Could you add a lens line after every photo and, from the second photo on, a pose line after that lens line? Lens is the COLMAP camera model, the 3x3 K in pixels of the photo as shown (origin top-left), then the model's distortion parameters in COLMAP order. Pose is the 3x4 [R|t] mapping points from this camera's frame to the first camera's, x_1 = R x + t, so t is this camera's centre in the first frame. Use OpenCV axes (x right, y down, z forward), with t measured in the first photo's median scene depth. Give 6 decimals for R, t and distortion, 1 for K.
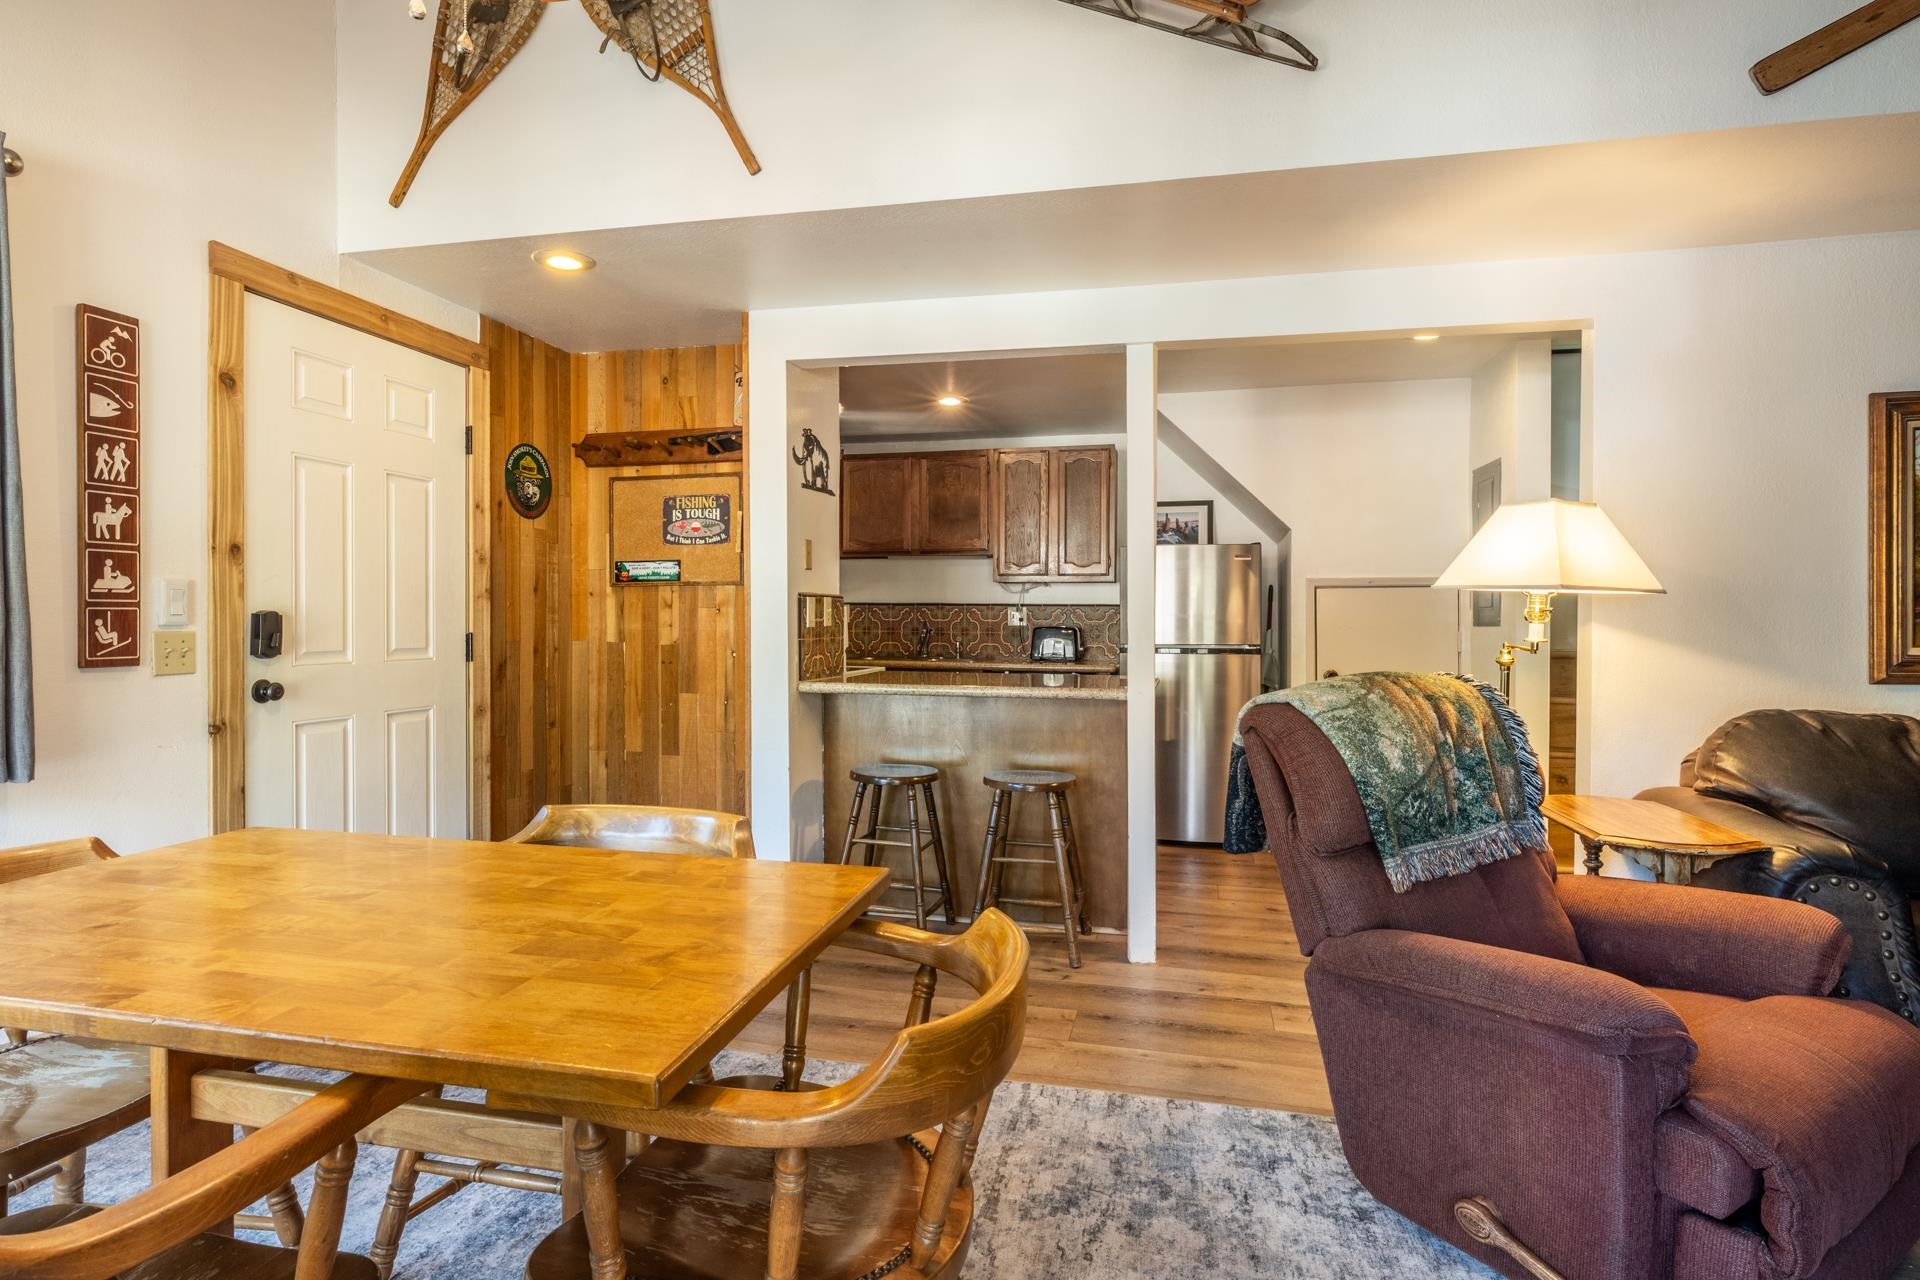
lens RADIAL K [[1020.7, 0, 934.2], [0, 1020.7, 627.0], [0, 0, 1]] dist [-0.002939, -0.001164]
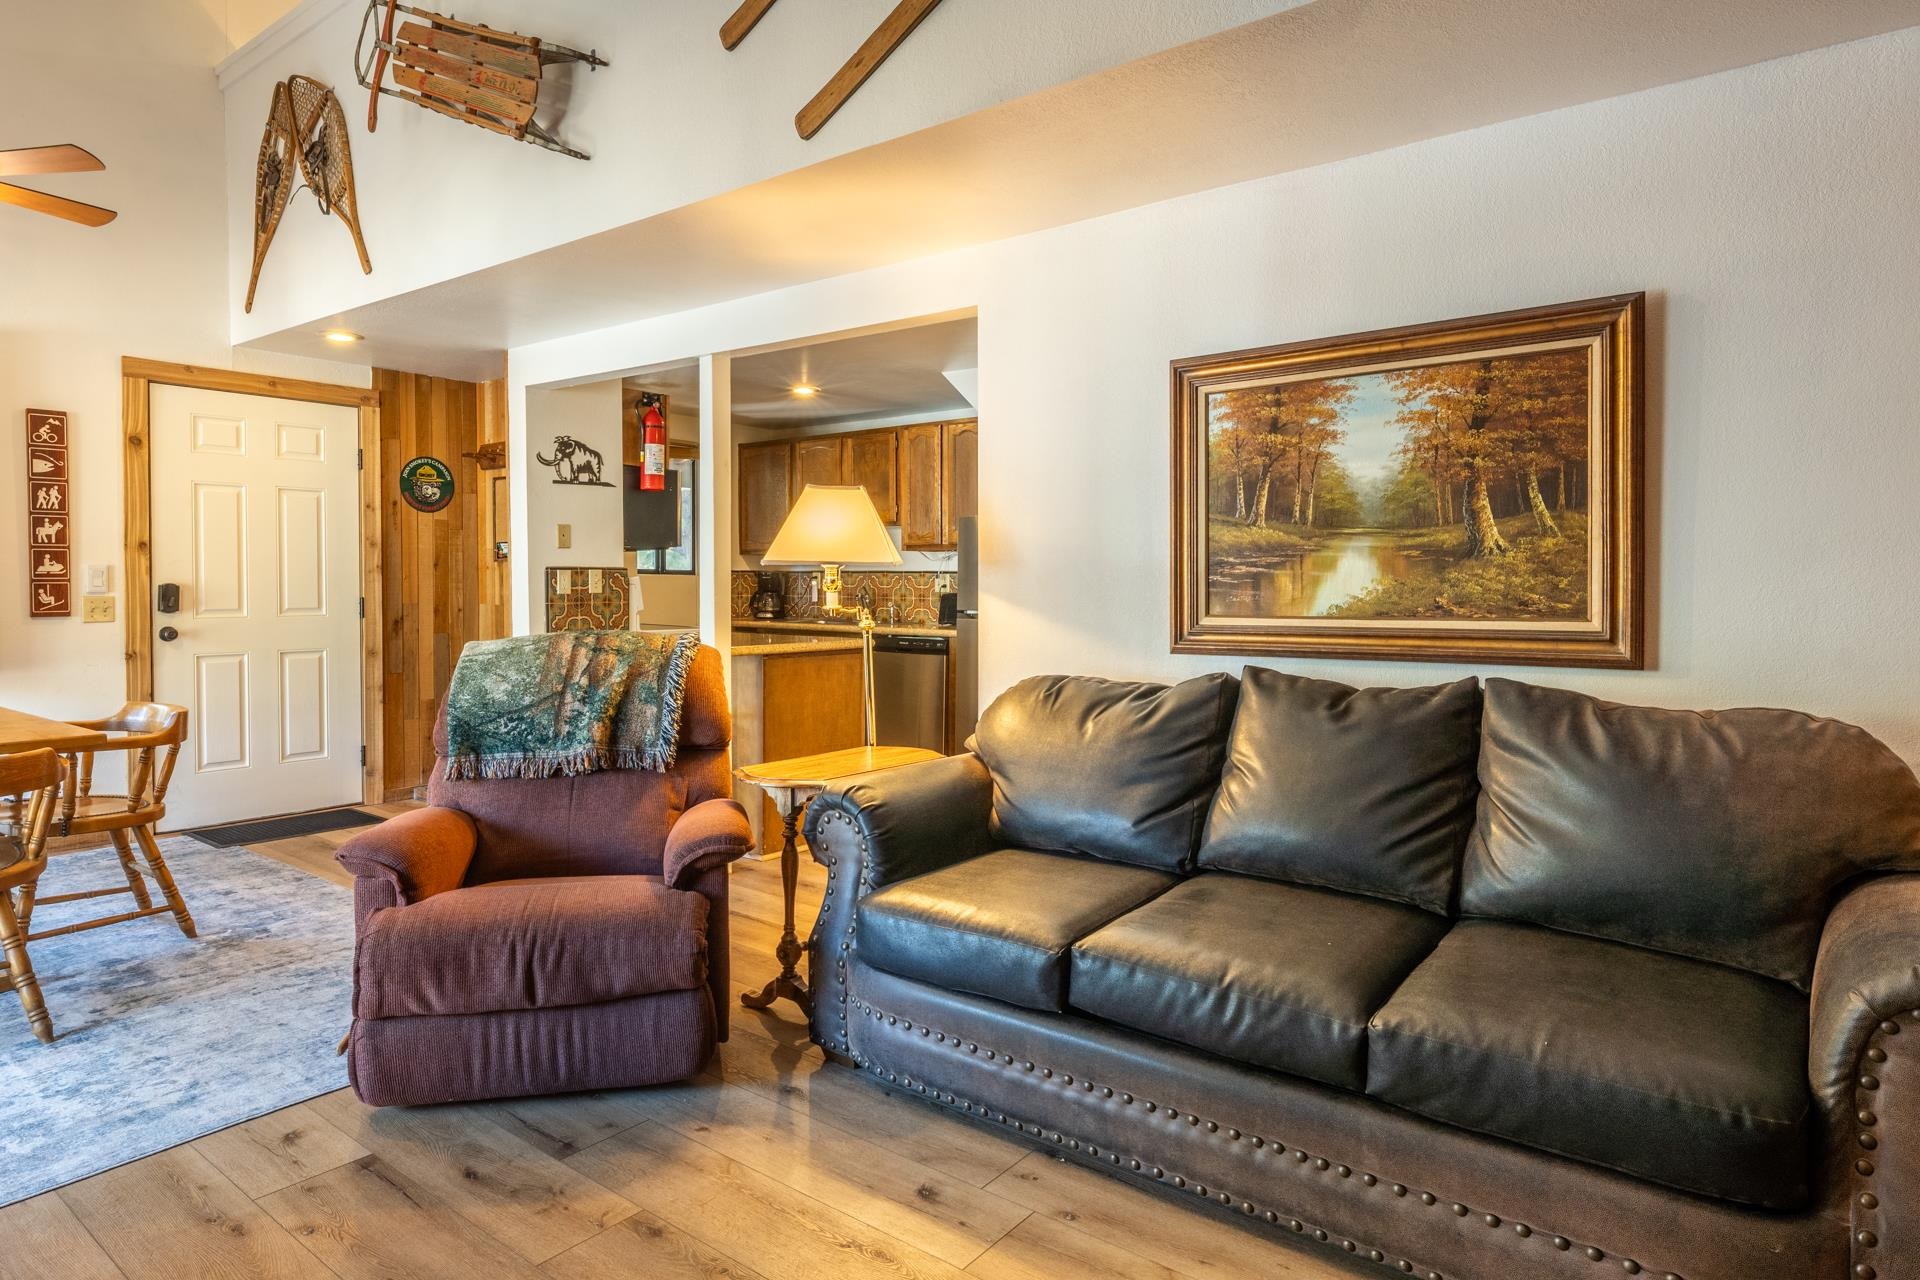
lens RADIAL K [[1105.5, 0, 927.9], [0, 1105.5, 604.4], [0, 0, 1]] dist [-0.000930, -0.000732]
pose [[0.911822, 0.005763, -0.410546, 0.792045], [-0.000772, 0.999924, 0.012322, -0.003661], [0.410586, -0.010918, 0.911757, -0.056532]]
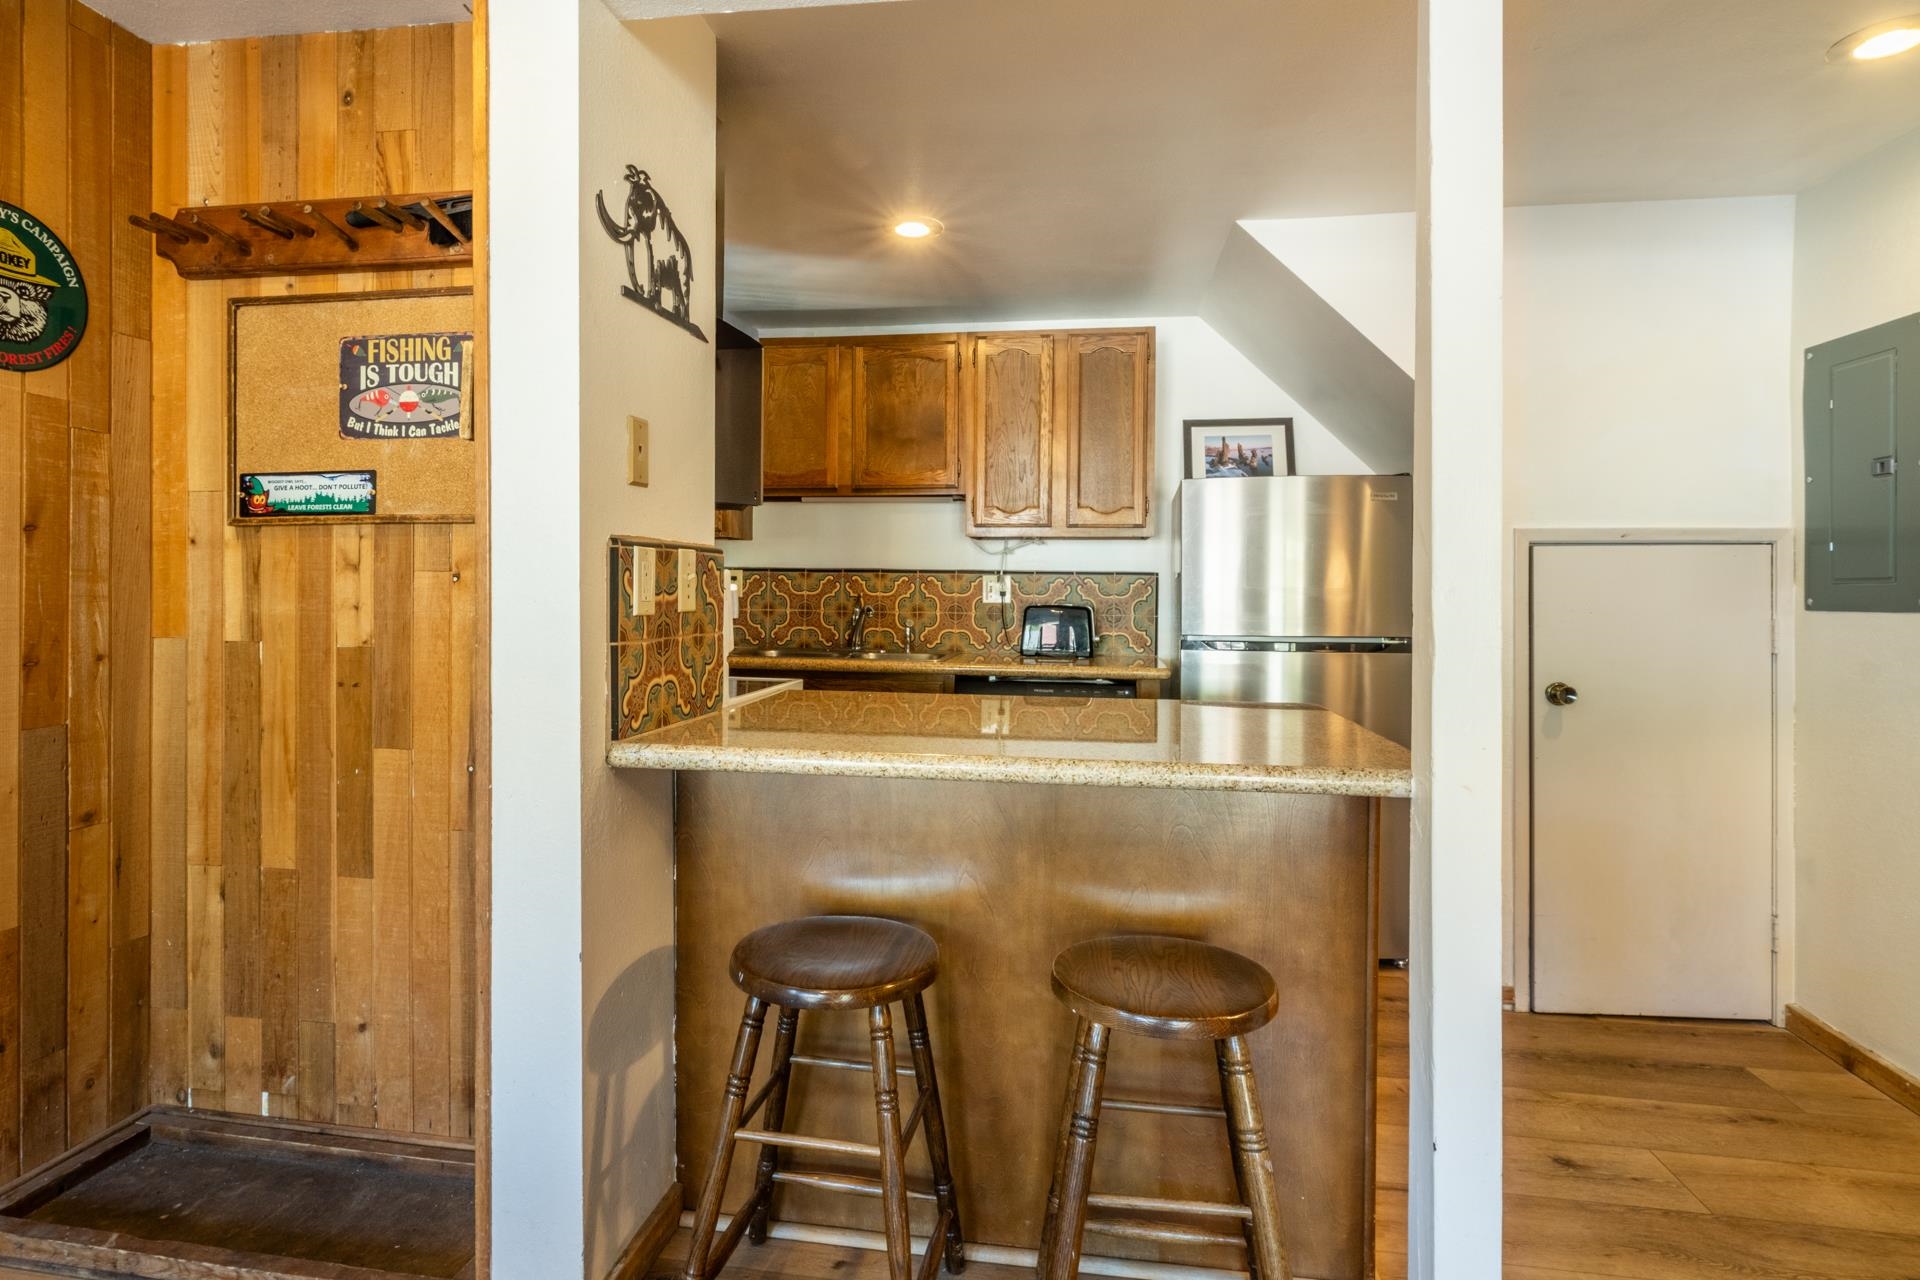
lens RADIAL K [[1012.2, 0, 938.1], [0, 1012.2, 592.0], [0, 0, 1]] dist [0.001571, -0.001111]
pose [[0.994890, 0.004143, 0.100879, -0.035343], [-0.003634, 0.999980, -0.005233, -0.007461], [-0.100899, 0.004840, 0.994885, 0.512853]]
